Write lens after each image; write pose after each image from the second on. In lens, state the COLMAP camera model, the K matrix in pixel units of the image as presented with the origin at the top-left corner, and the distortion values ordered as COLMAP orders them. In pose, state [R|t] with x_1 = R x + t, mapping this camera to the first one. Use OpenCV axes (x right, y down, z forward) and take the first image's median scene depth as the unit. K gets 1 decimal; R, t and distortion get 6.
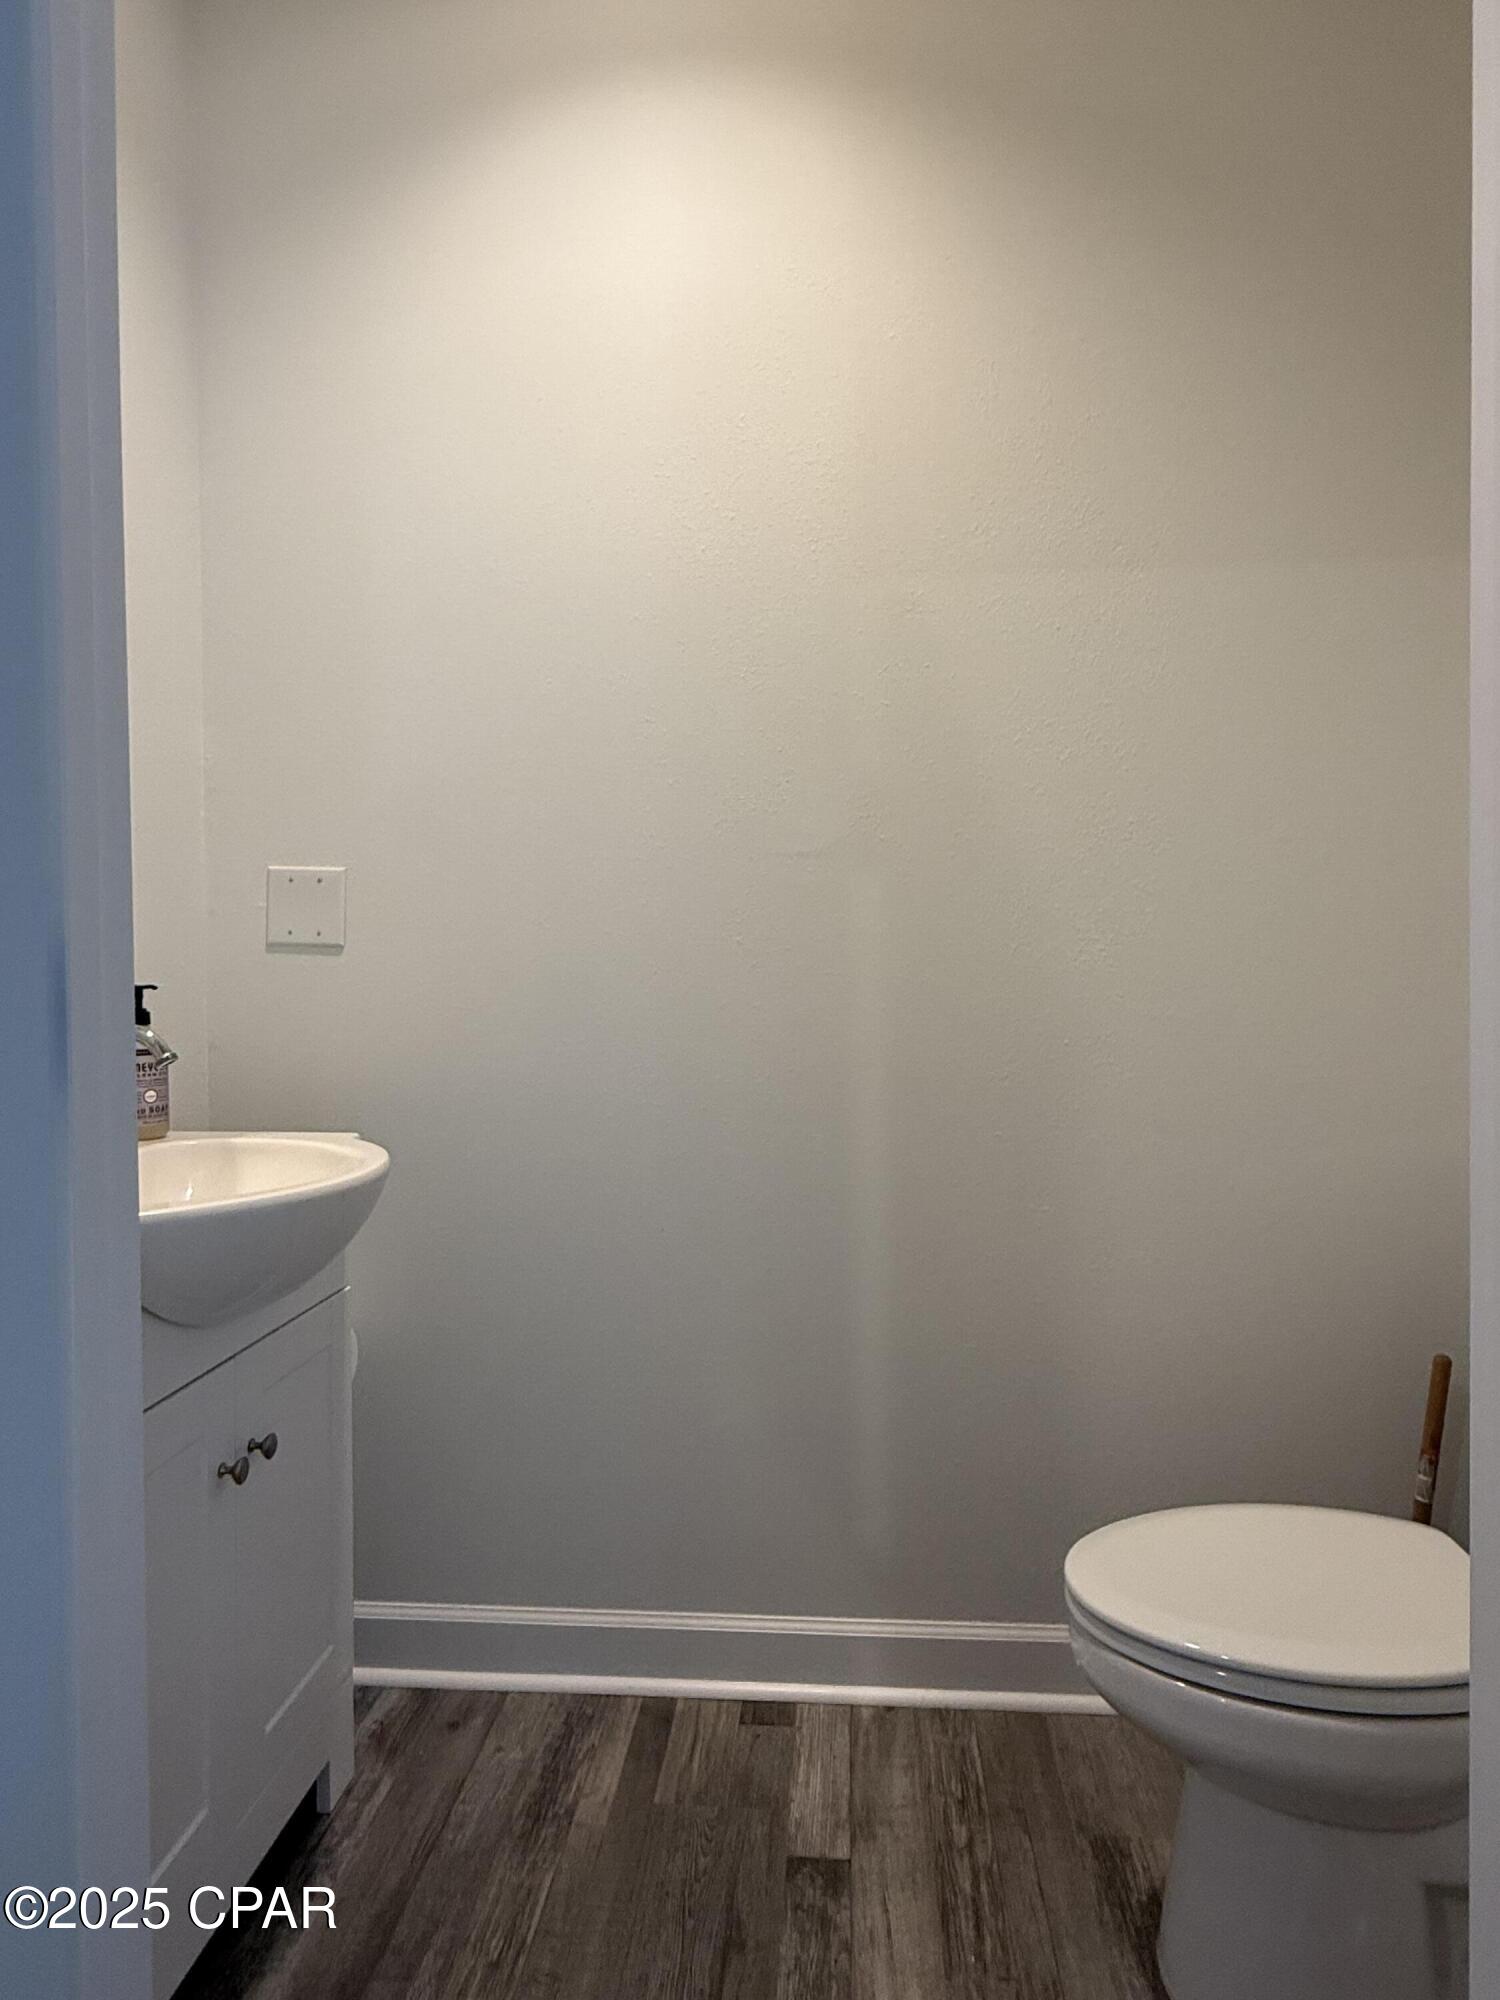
lens RADIAL K [[1178.7, 0, 753.6], [0, 1178.7, 1040.2], [0, 0, 1]] dist [0.000396, -0.001419]
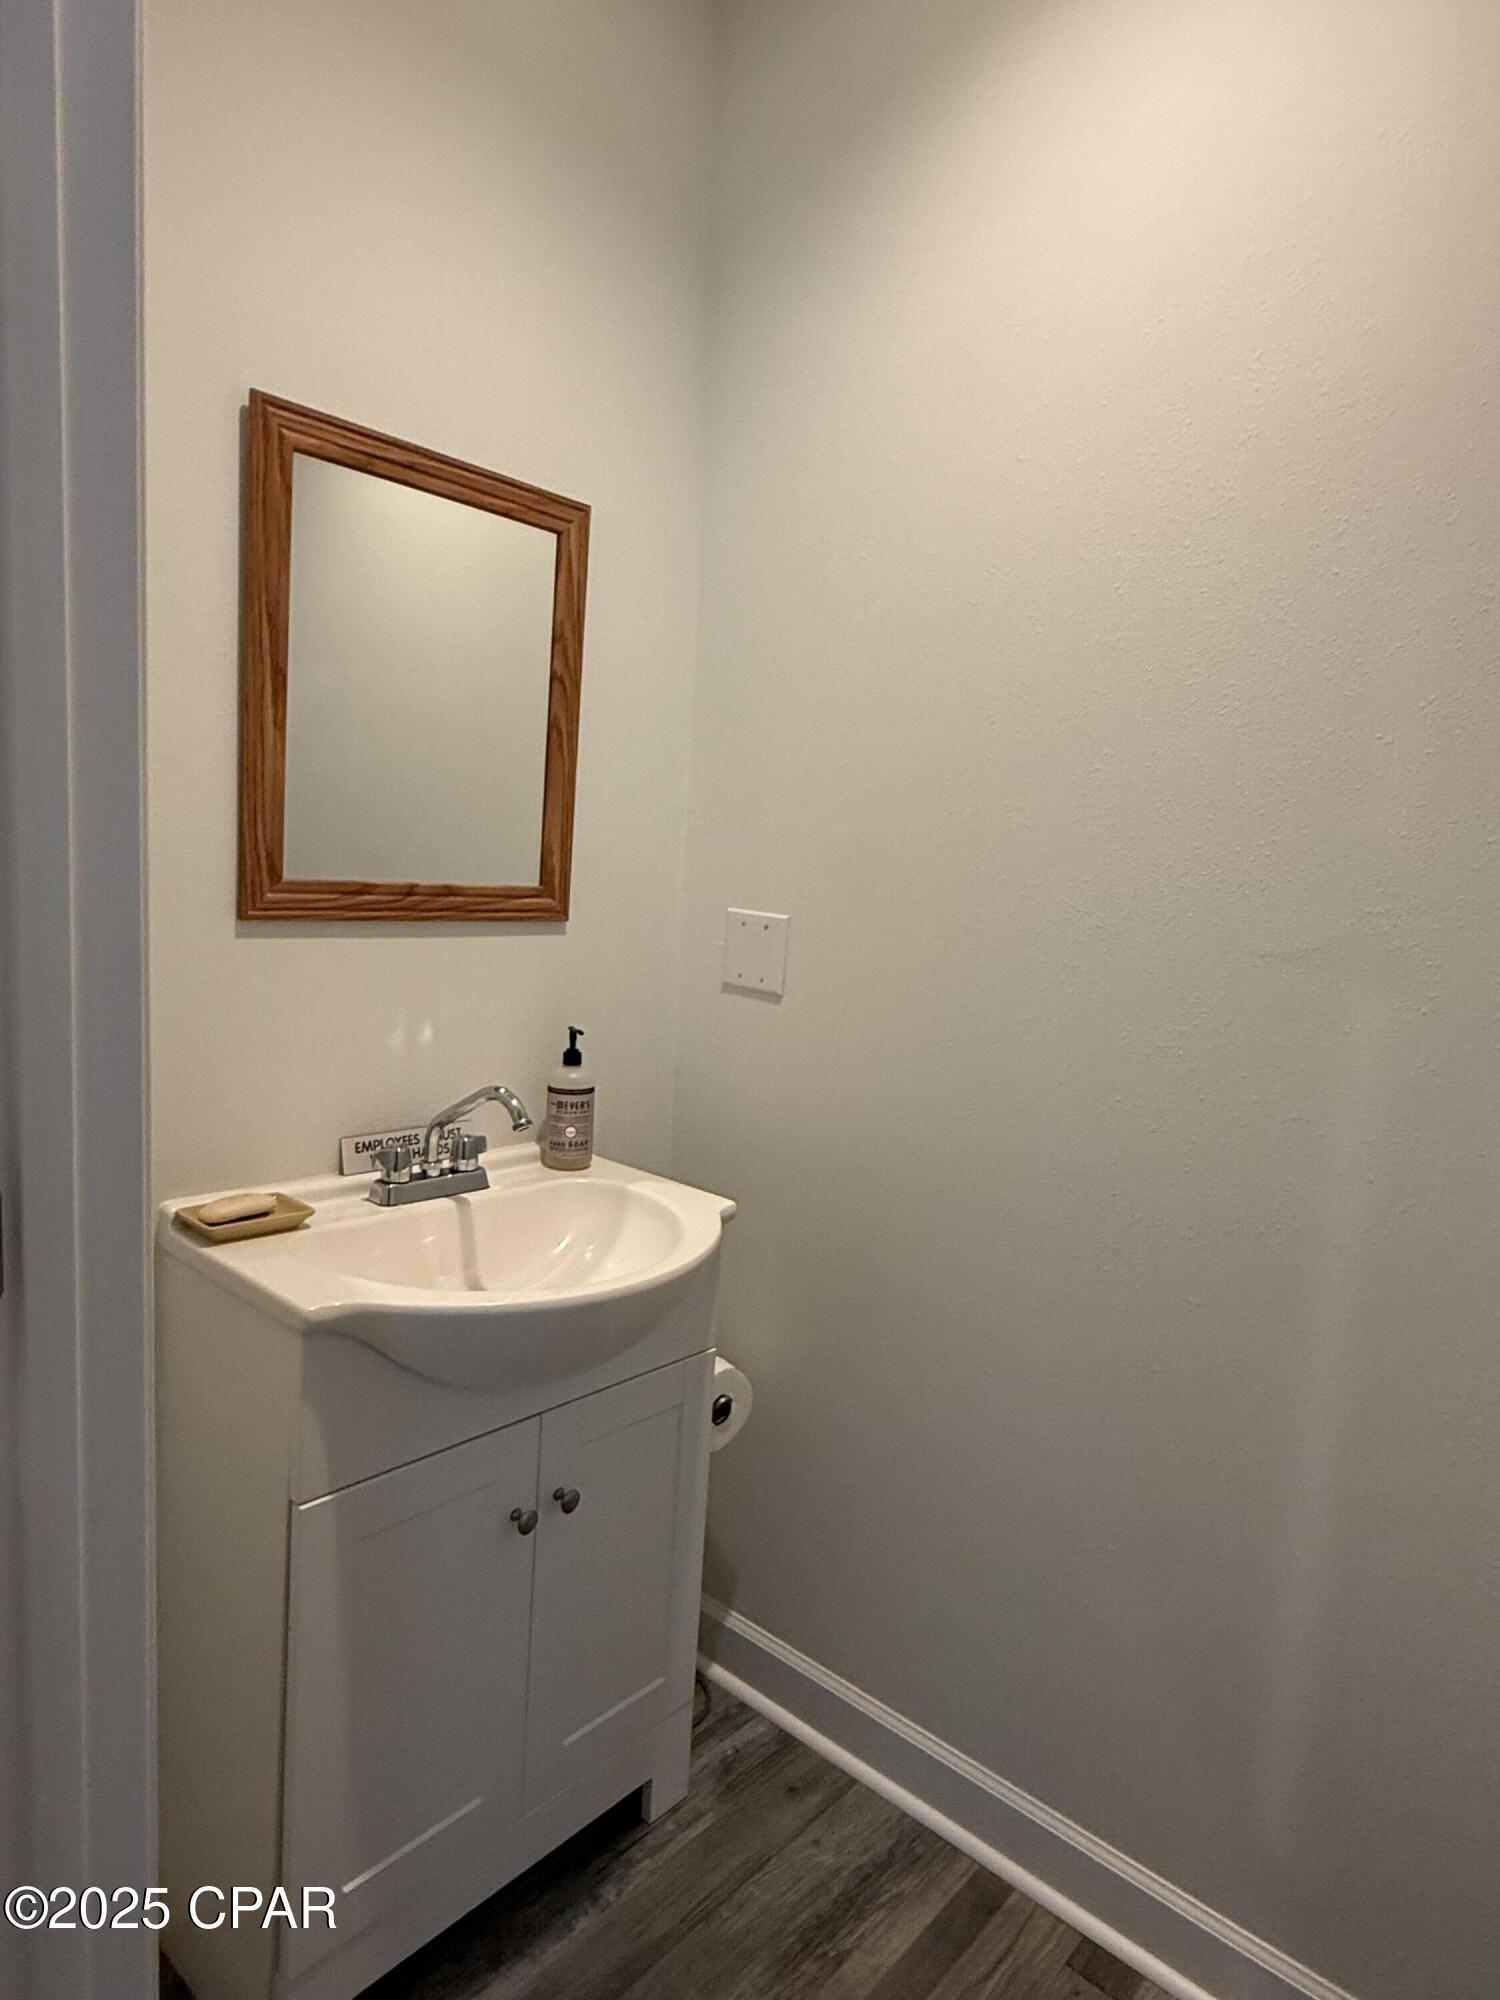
lens RADIAL K [[1178.7, 0, 753.6], [0, 1178.7, 1040.2], [0, 0, 1]] dist [0.000396, -0.001419]
pose [[0.796730, 0.141957, -0.587426, 0.226421], [-0.098547, 0.989528, 0.105468, -0.153749], [0.596246, -0.026141, 0.802376, 0.217199]]
